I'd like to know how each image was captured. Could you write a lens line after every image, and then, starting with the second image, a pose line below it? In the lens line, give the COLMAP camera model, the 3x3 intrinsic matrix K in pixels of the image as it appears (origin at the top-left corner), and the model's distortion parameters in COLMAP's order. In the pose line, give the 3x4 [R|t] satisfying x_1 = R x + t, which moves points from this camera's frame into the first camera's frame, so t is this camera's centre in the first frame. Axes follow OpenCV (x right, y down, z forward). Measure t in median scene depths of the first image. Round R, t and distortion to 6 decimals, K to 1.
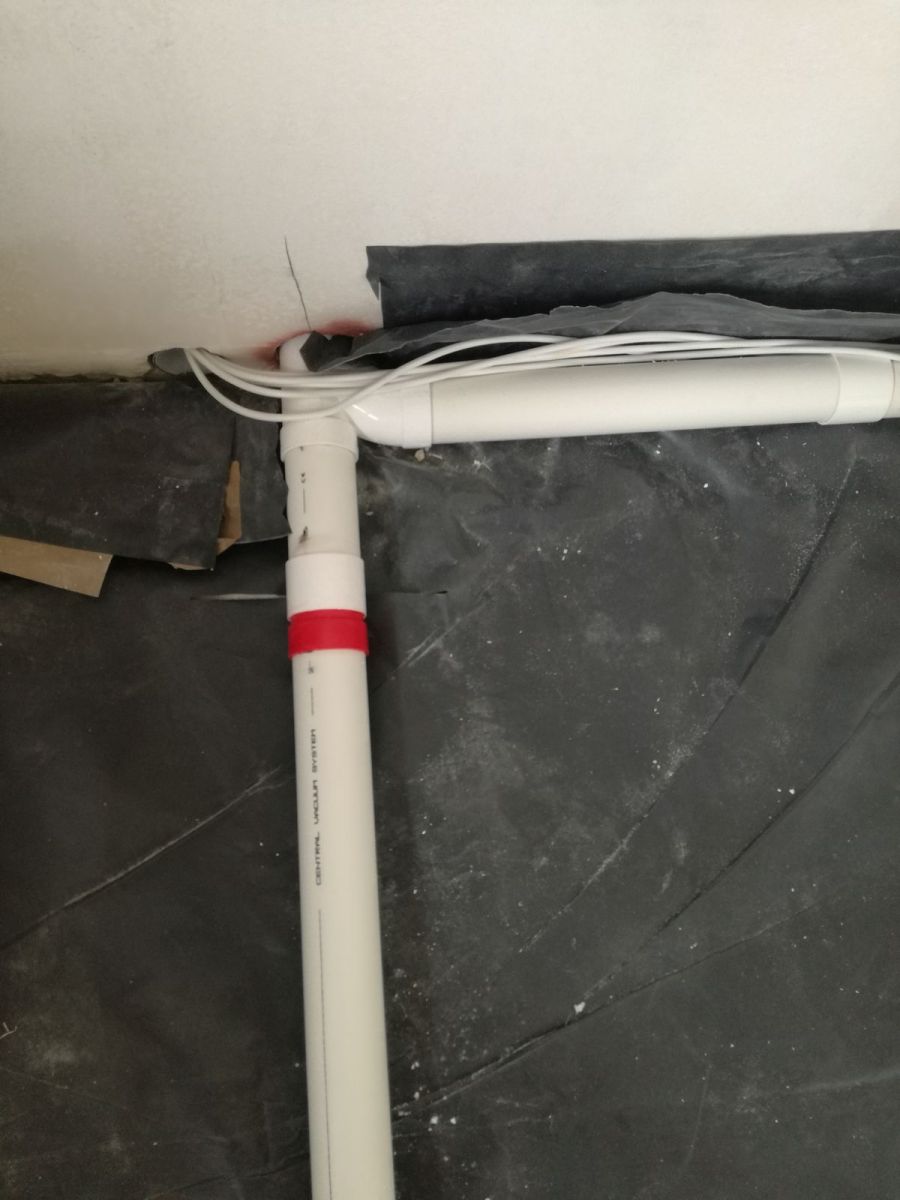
lens RADIAL K [[991.9, 0, 450.0], [0, 991.9, 600.0], [0, 0, 1]] dist [0.087734, -0.162945]
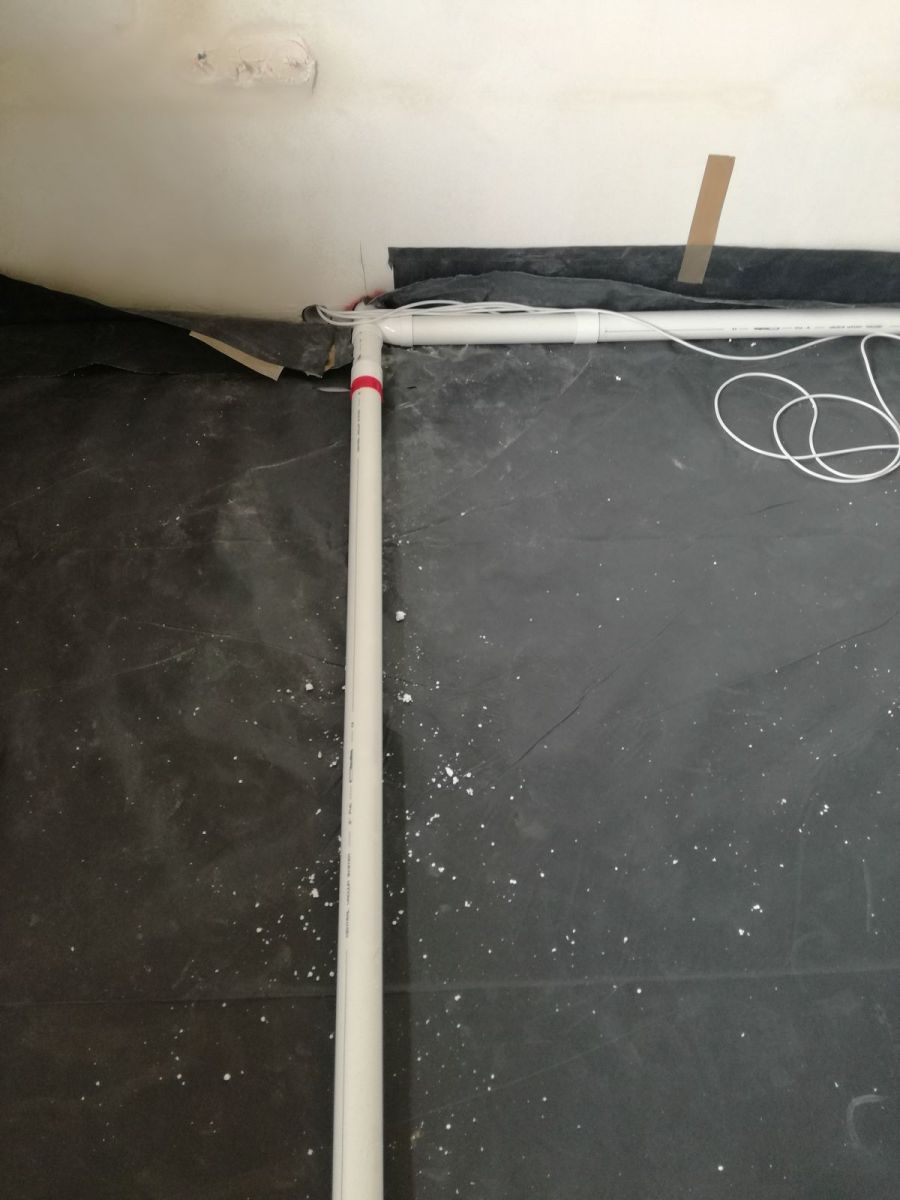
lens RADIAL K [[991.9, 0, 450.0], [0, 991.9, 600.0], [0, 0, 1]] dist [0.087734, -0.162945]
pose [[0.998983, 0.005629, -0.044744, 0.195563], [-0.022907, 0.917980, -0.395966, 1.463991], [0.038845, 0.396588, 0.917175, -1.048132]]
